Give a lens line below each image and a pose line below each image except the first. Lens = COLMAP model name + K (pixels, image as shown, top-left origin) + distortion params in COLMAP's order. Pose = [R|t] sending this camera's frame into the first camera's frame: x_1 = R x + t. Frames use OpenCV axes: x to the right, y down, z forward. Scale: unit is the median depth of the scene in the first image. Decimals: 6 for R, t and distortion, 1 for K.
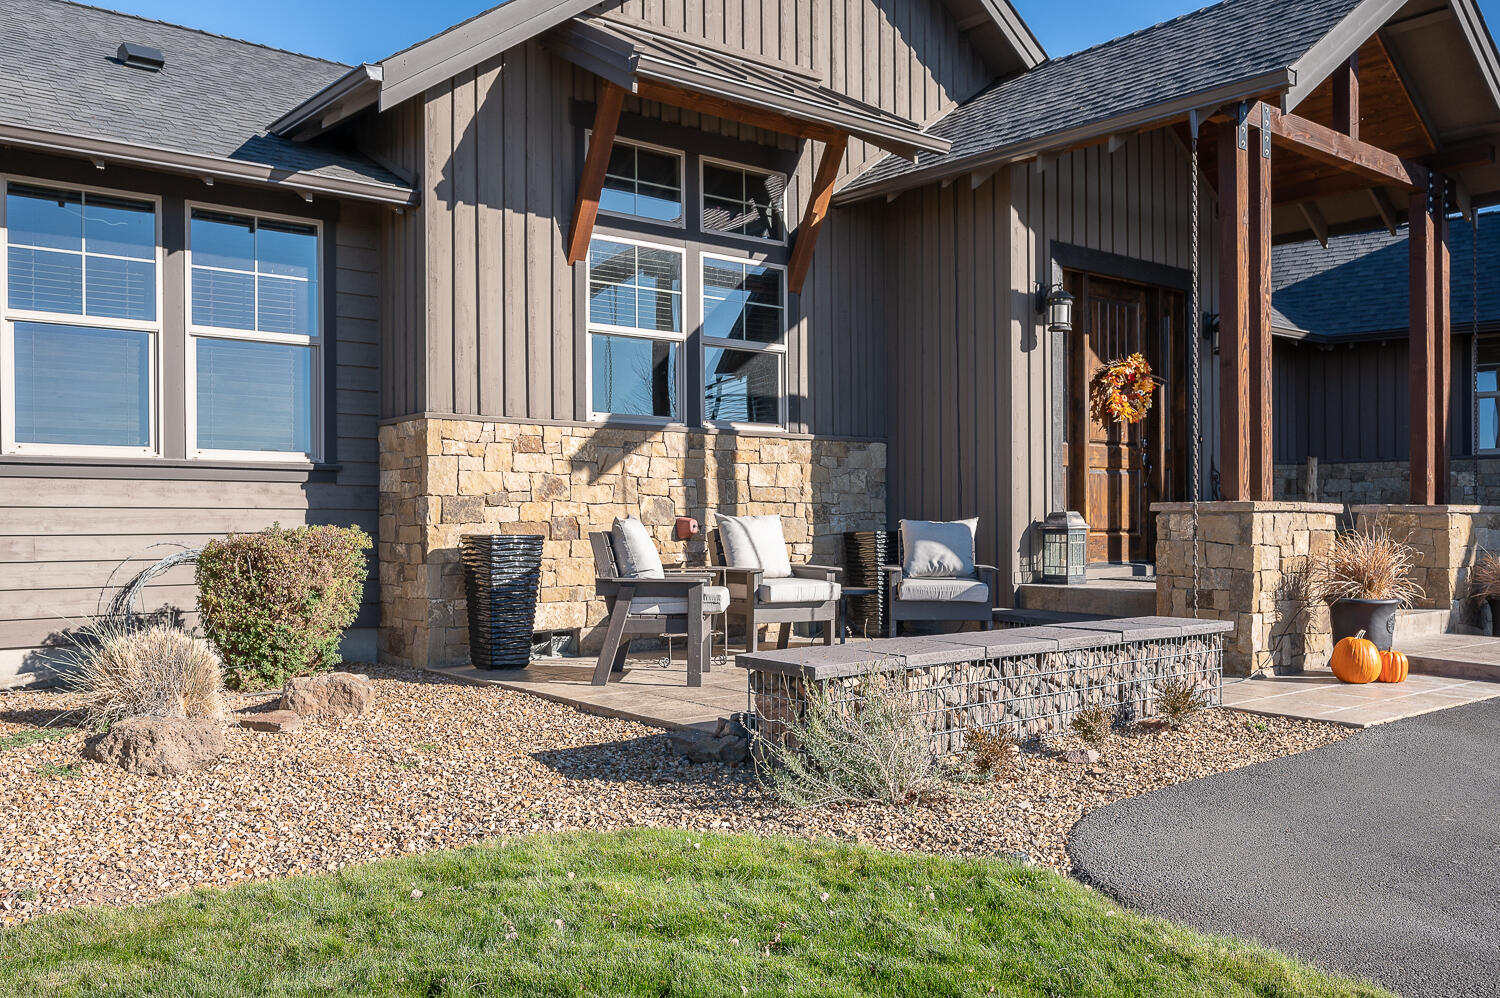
lens RADIAL K [[1265.1, 0, 748.8], [0, 1265.1, 473.4], [0, 0, 1]] dist [0.003038, -0.000923]
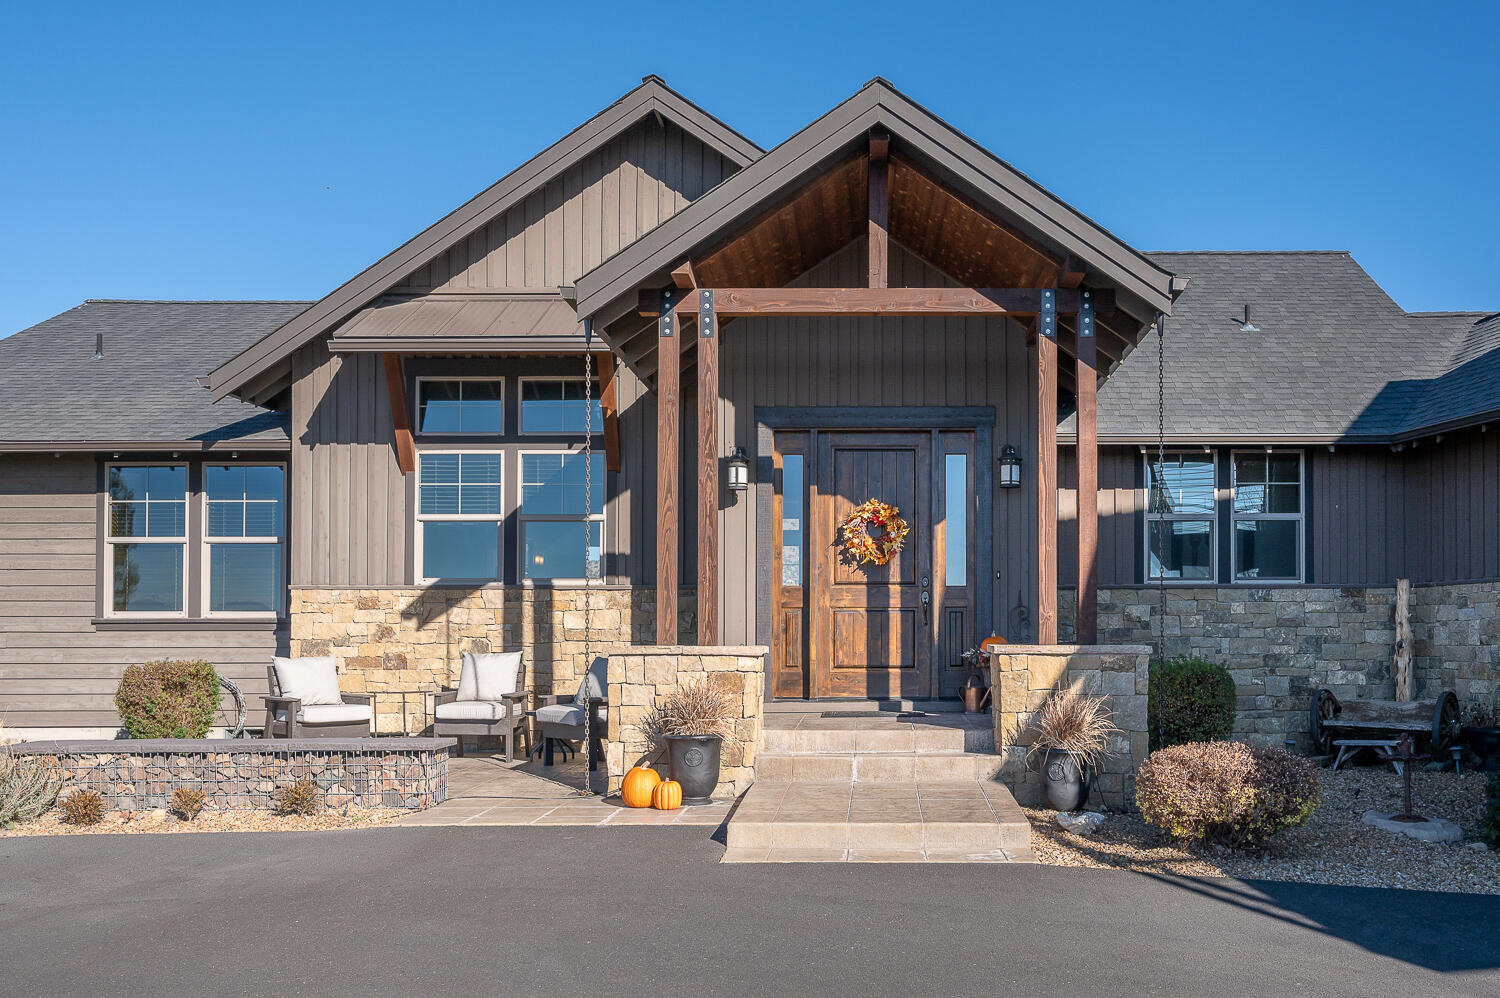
lens RADIAL K [[1317.4, 0, 891.9], [0, 1317.4, 559.9], [0, 0, 1]] dist [-0.005917, -0.000193]
pose [[0.788143, -0.036503, -0.614409, 1.185123], [0.024202, 0.999306, -0.028324, -0.014938], [0.615017, 0.007454, 0.788479, 0.175480]]
